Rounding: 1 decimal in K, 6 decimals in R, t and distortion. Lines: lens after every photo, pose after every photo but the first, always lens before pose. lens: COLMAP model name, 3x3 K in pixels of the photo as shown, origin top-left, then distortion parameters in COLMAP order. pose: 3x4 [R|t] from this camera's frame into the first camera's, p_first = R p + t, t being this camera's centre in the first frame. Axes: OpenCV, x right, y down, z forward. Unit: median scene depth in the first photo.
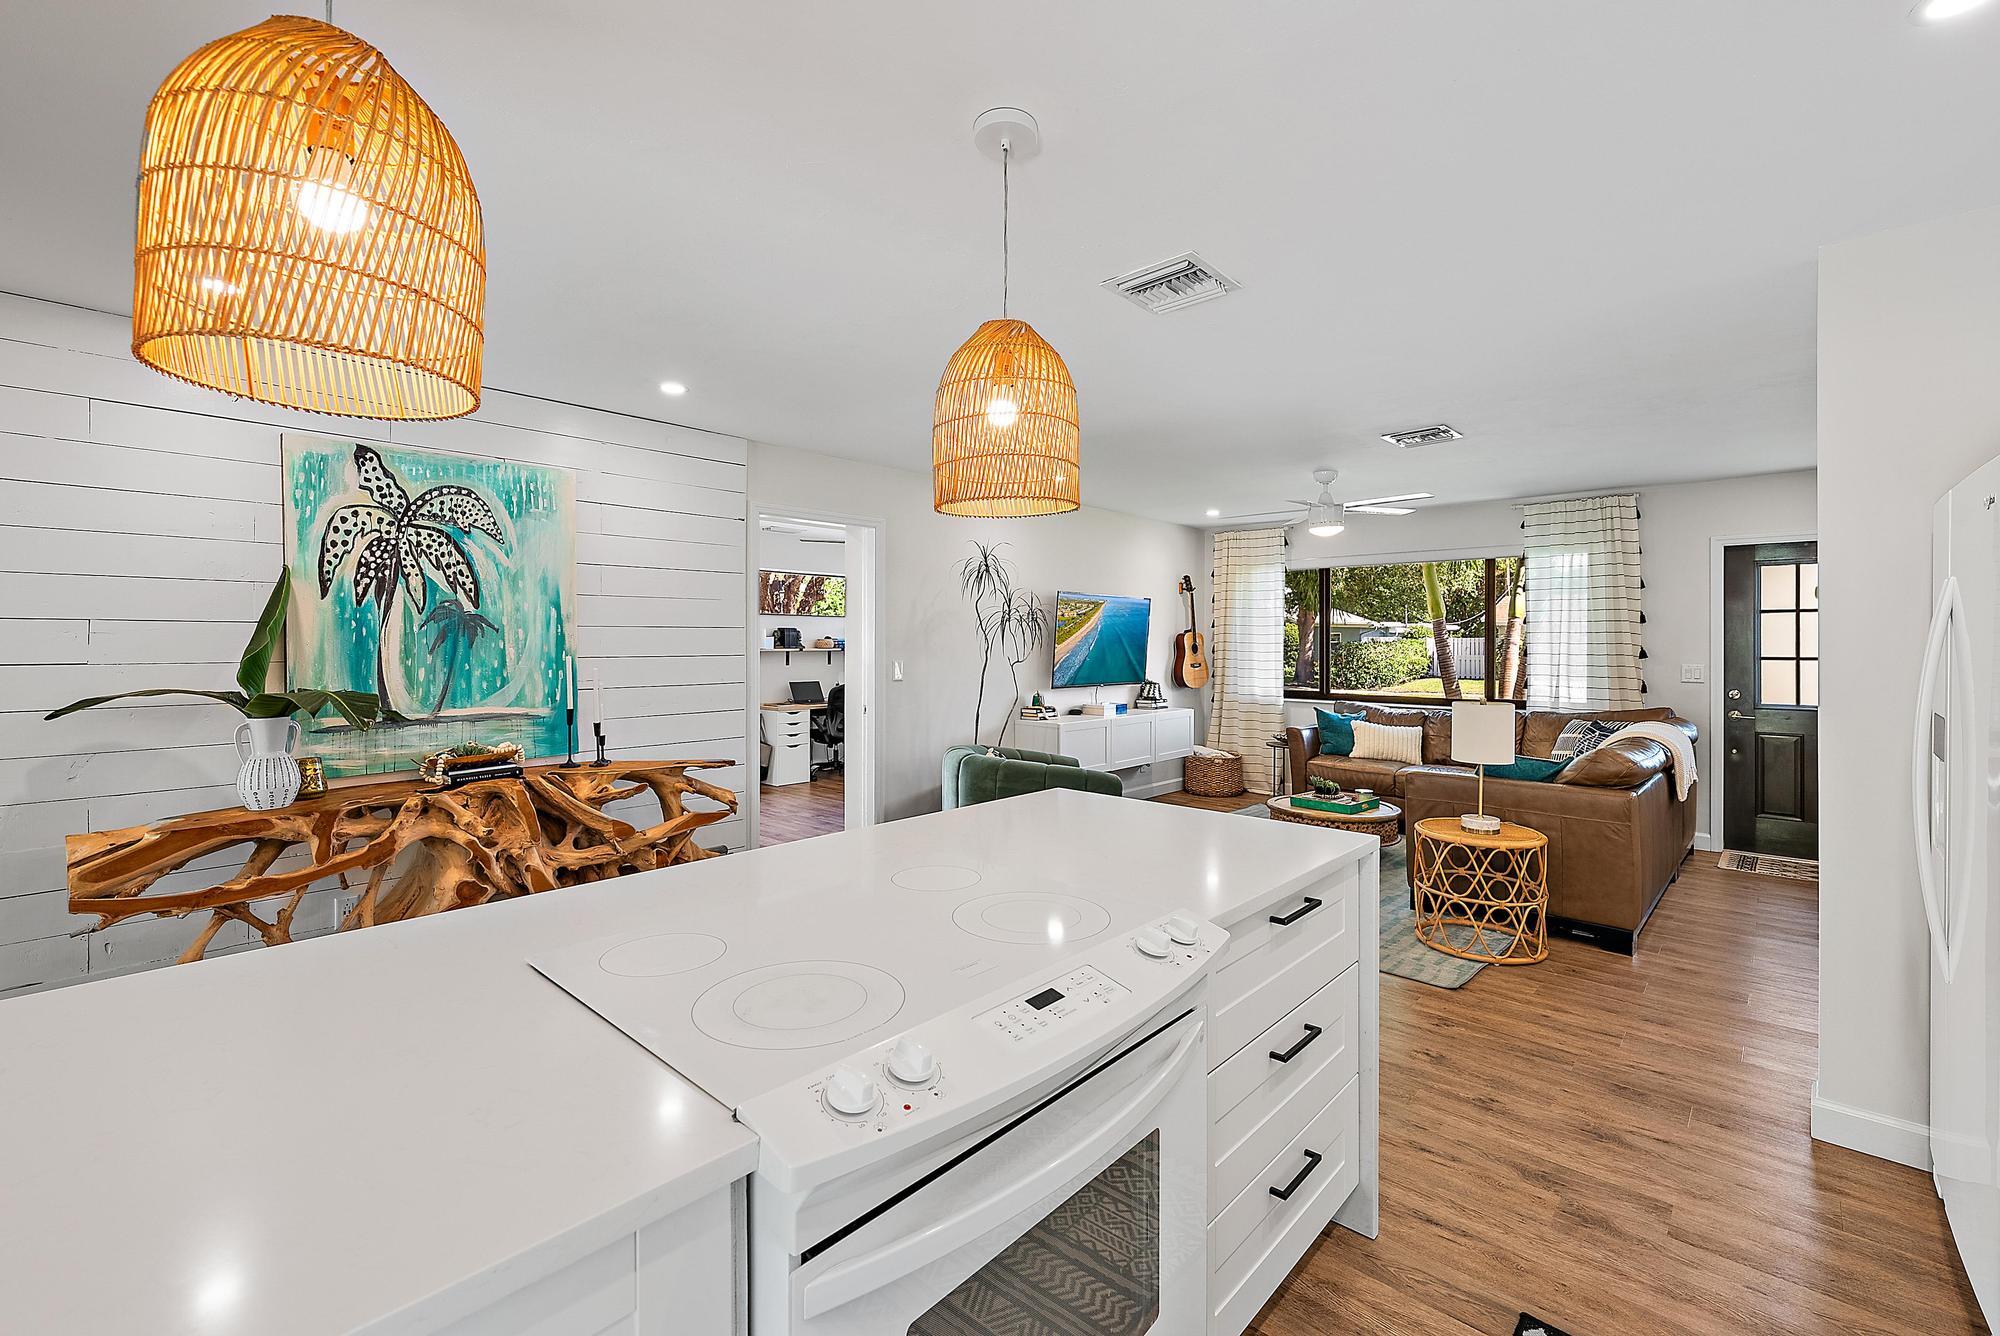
lens RADIAL K [[828.0, 0, 1001.4], [0, 828.0, 653.8], [0, 0, 1]] dist [-0.006793, 0.000209]
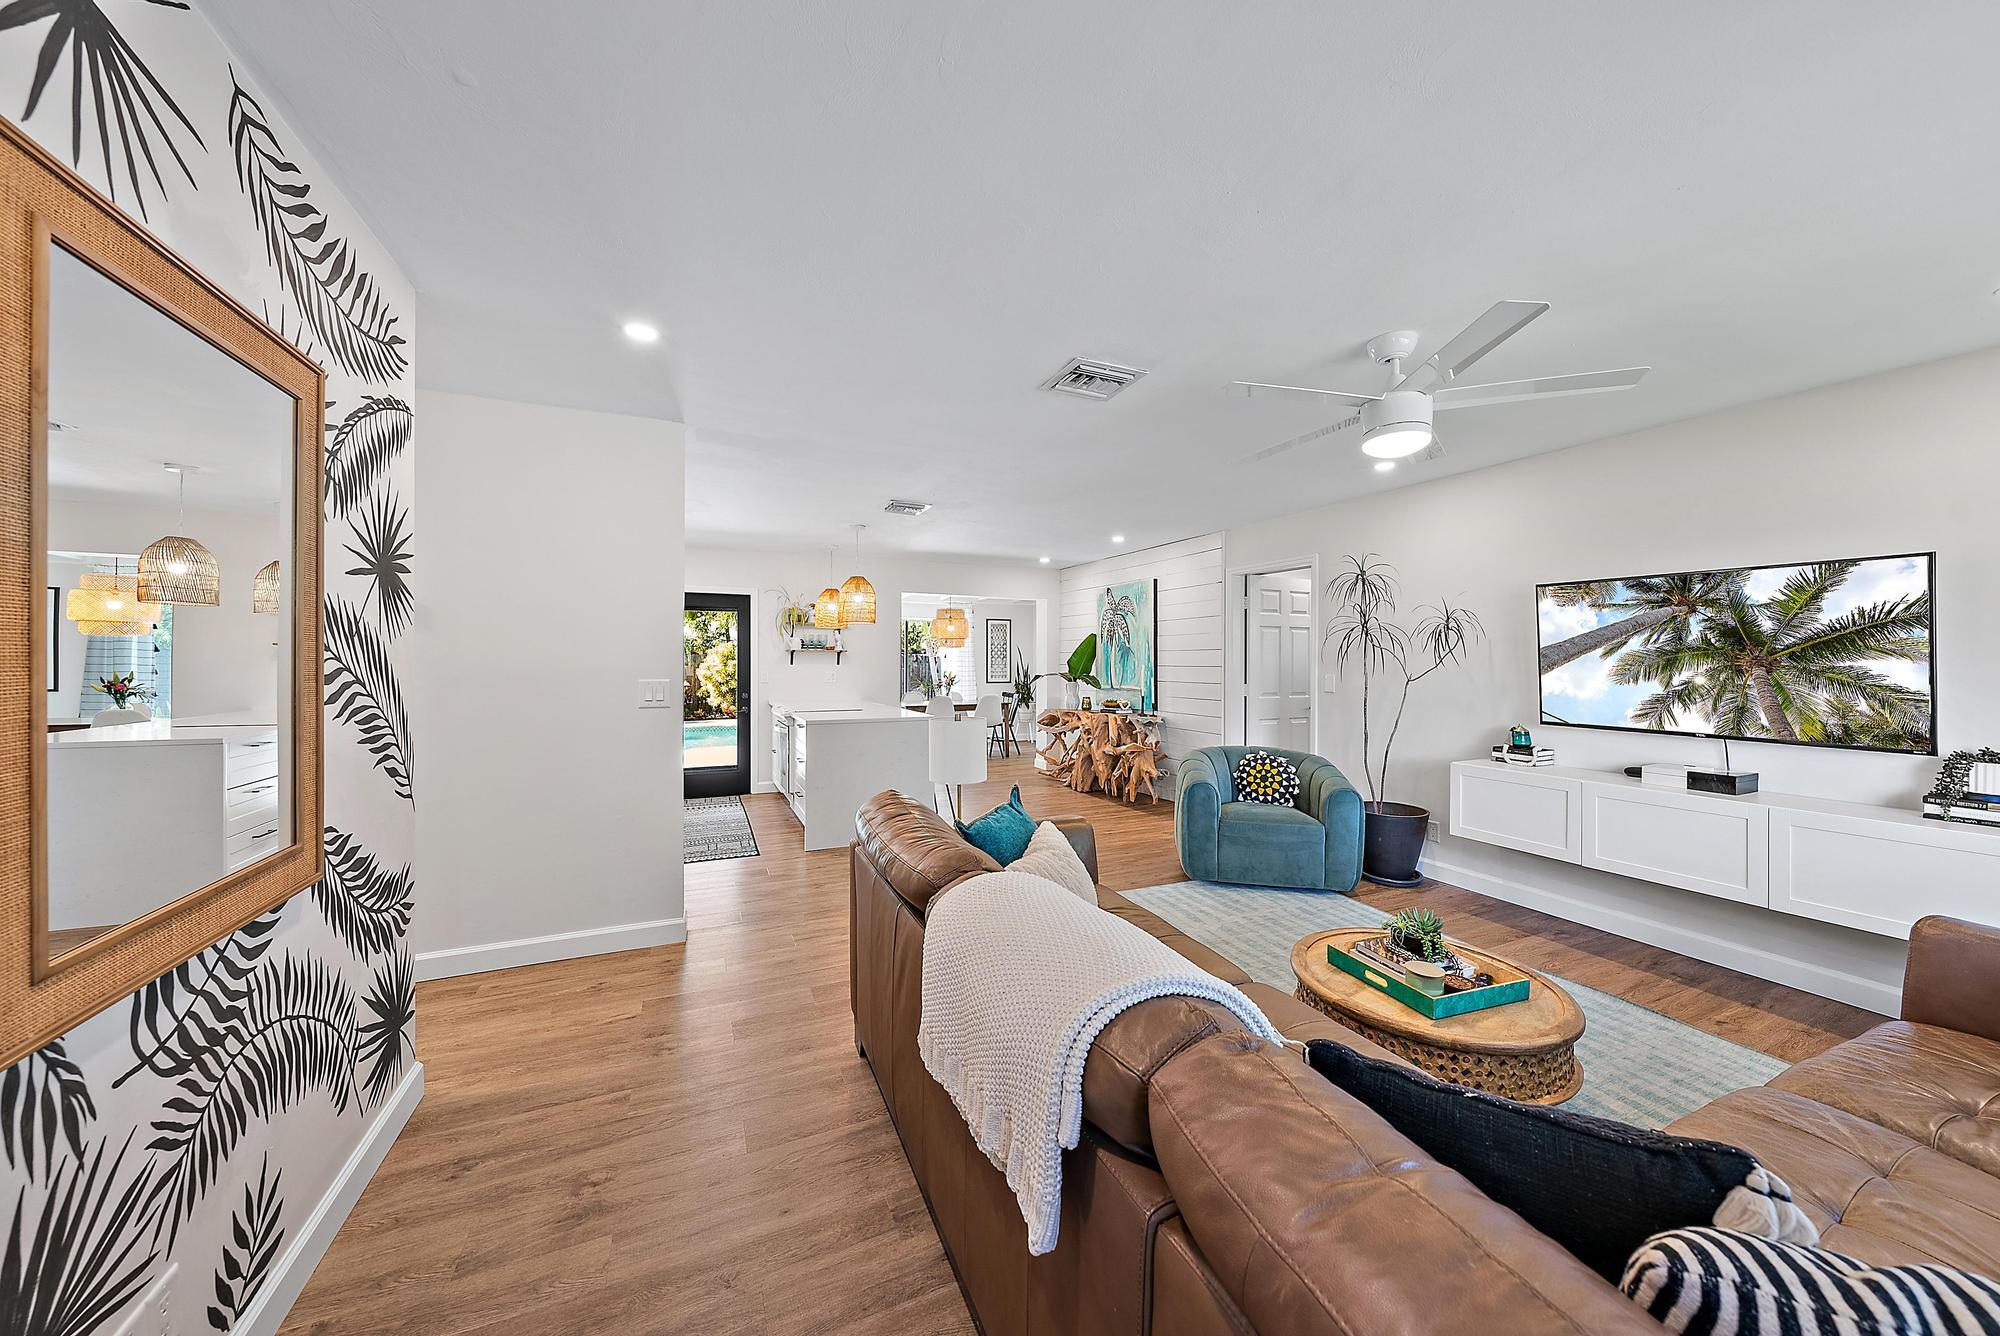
lens RADIAL K [[694.0, 0, 1012.8], [0, 694.0, 661.7], [0, 0, 1]] dist [-0.000872, -0.000017]
pose [[-0.370835, 0.002243, -0.928696, 1.179591], [-0.012159, 0.999900, 0.007271, -0.013737], [0.928619, 0.013989, -0.370771, 1.220904]]
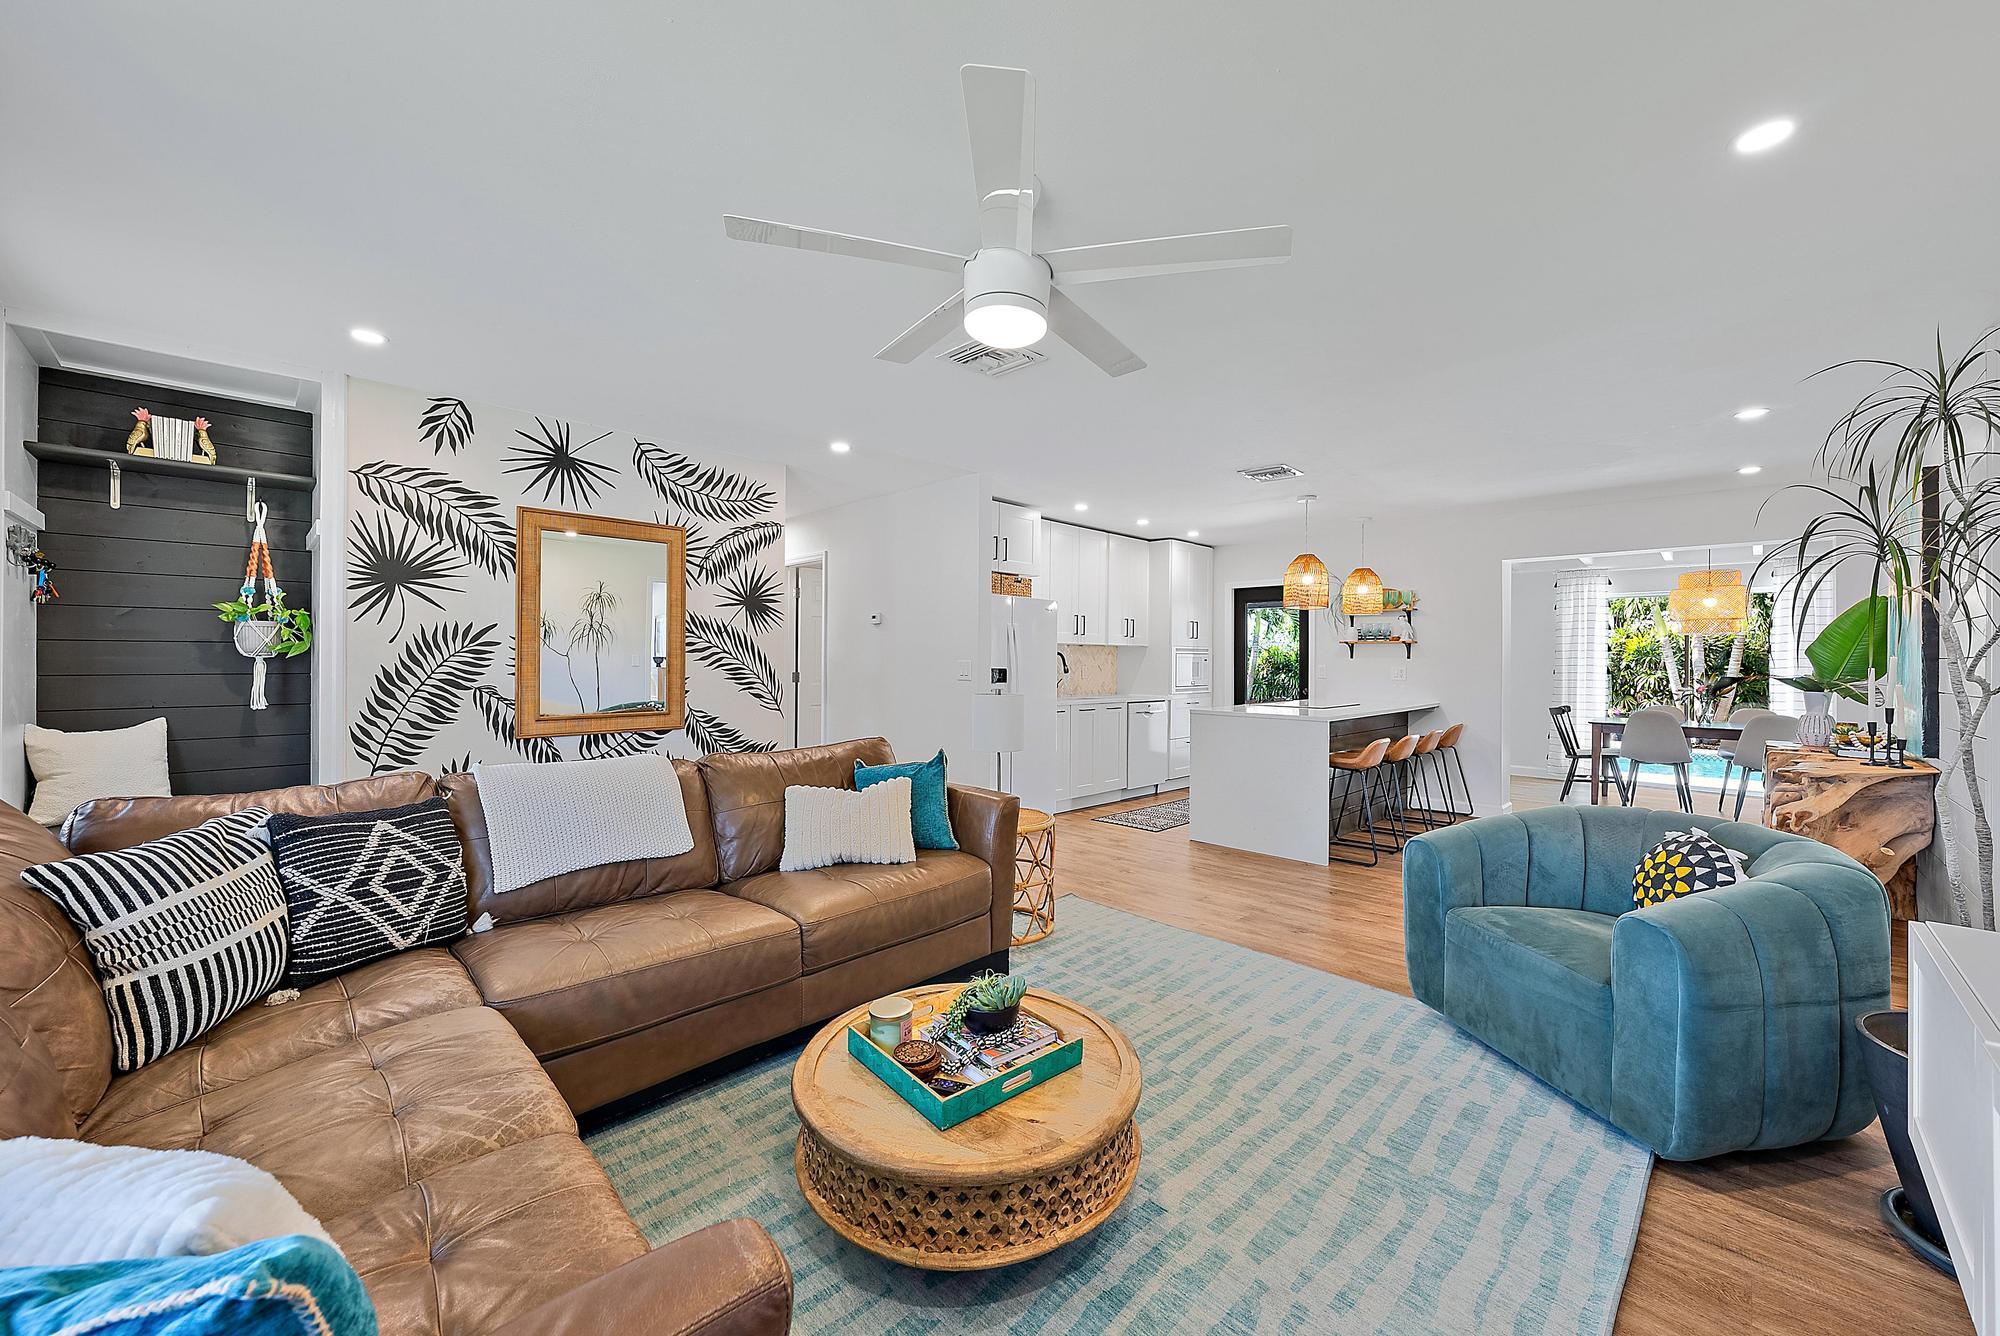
lens RADIAL K [[771.9, 0, 998.0], [0, 771.9, 657.9], [0, 0, 1]] dist [-0.001842, -0.000773]
pose [[-0.999280, -0.006599, 0.037371, 0.496605], [-0.006334, 0.999954, 0.007197, 0.004263], [-0.037416, 0.006955, -0.999276, 1.781002]]
